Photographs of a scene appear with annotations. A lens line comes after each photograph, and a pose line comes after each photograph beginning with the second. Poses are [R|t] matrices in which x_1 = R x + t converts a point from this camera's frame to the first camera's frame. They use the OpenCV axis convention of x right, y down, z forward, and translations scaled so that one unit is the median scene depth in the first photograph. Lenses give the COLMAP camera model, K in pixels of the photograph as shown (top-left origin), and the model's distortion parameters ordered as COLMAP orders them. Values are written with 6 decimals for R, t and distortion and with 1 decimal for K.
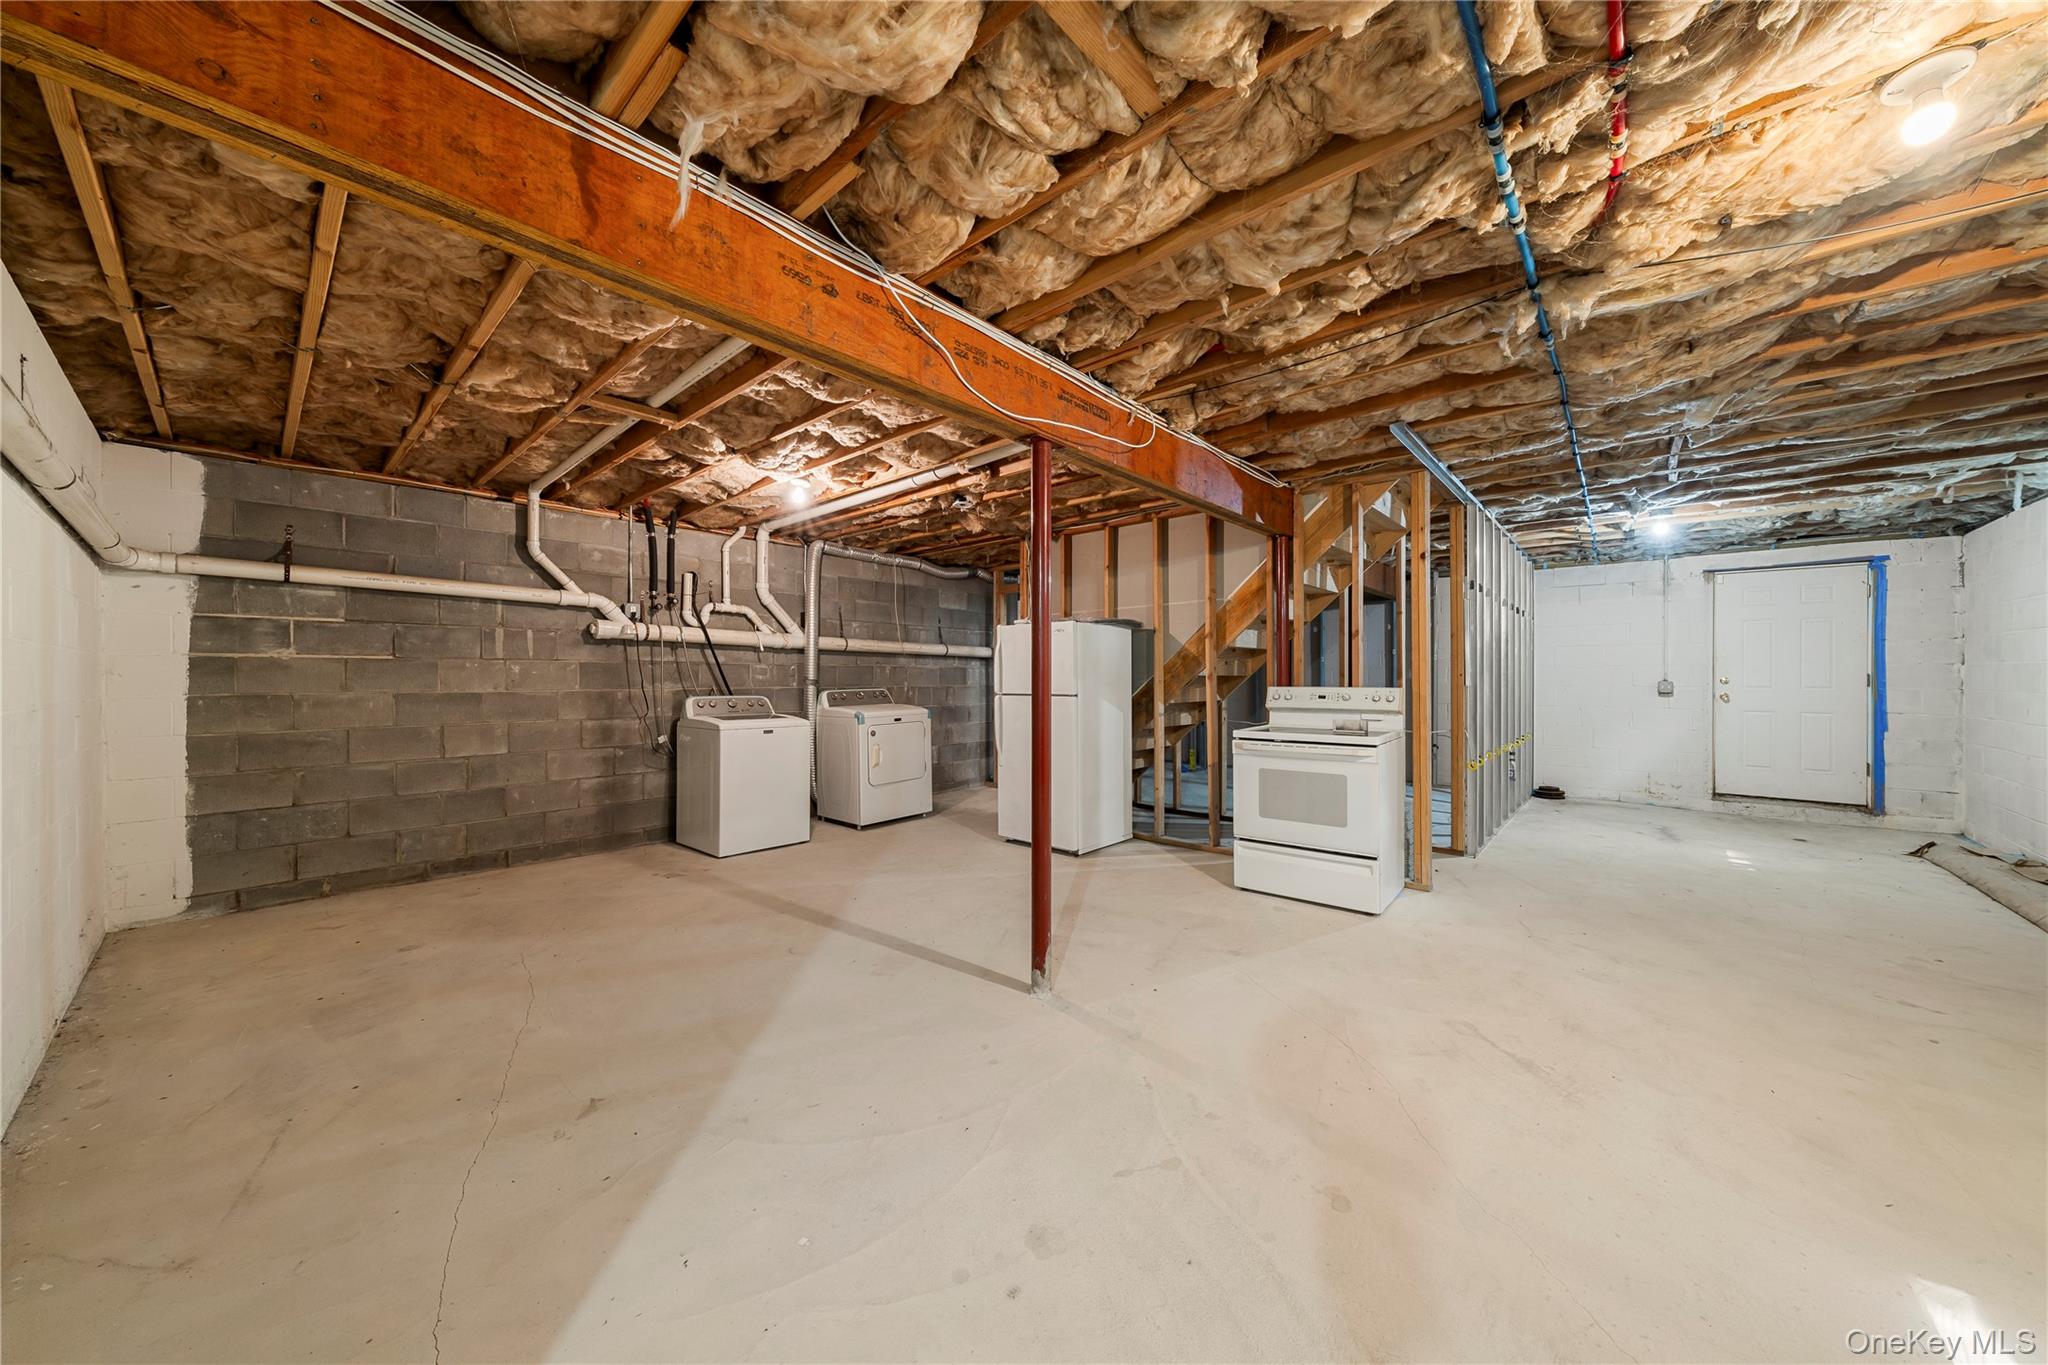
lens RADIAL K [[694.8, 0, 1027.4], [0, 694.8, 675.6], [0, 0, 1]] dist [-0.000821, 0.000198]
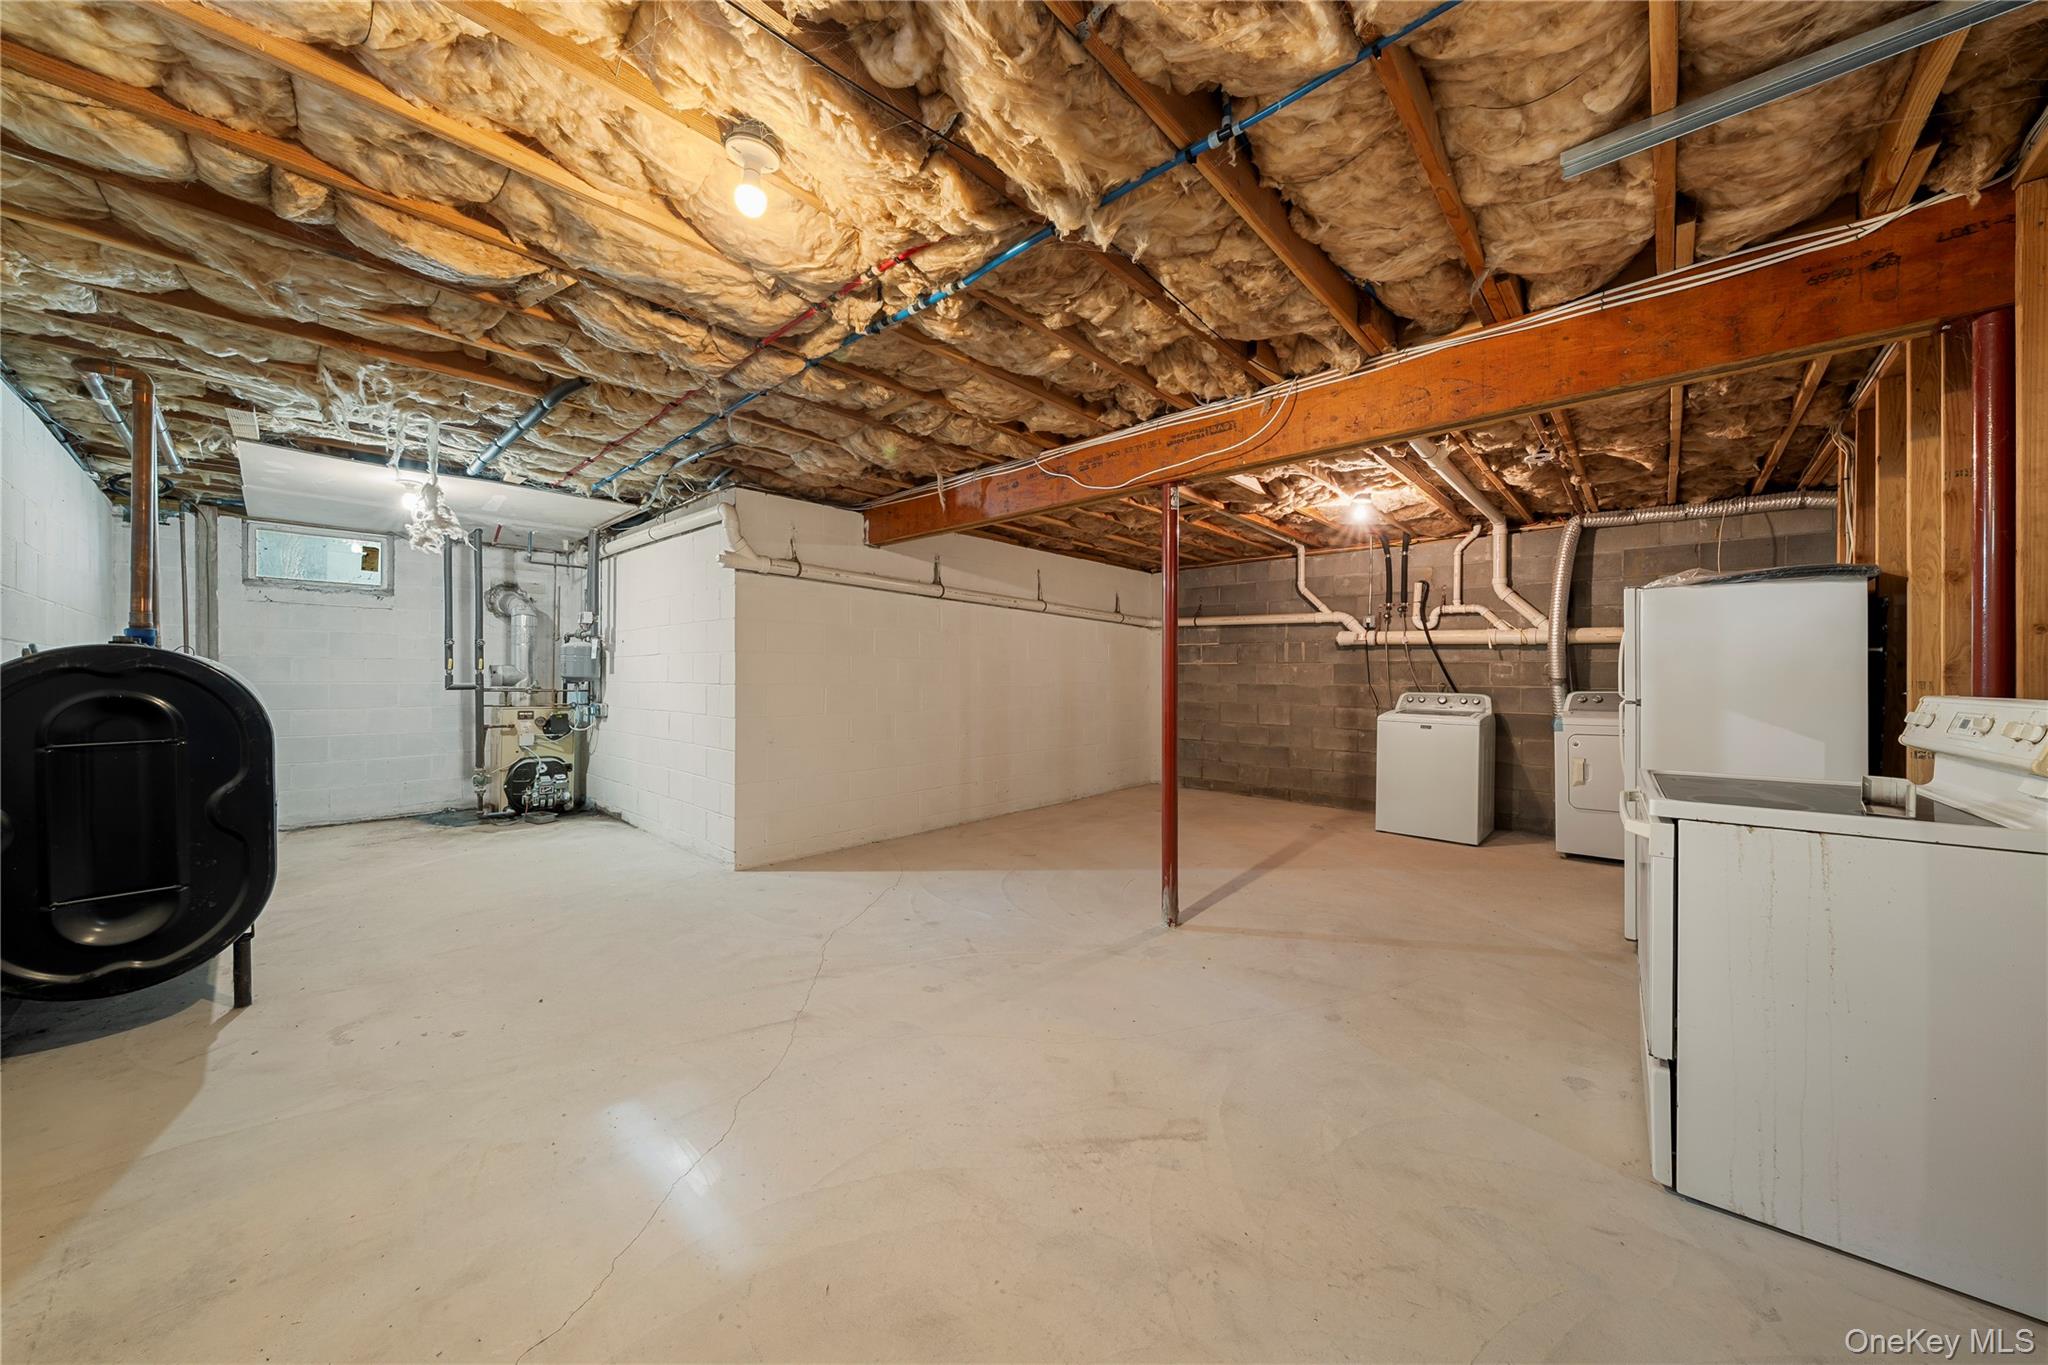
lens RADIAL K [[700.9, 0, 1029.3], [0, 700.9, 675.8], [0, 0, 1]] dist [-0.001742, -0.000062]
pose [[-0.020299, 0.000838, -0.999794, 0.764823], [-0.004277, 0.999990, 0.000925, 0.005620], [0.999785, 0.004295, -0.020295, 0.459644]]
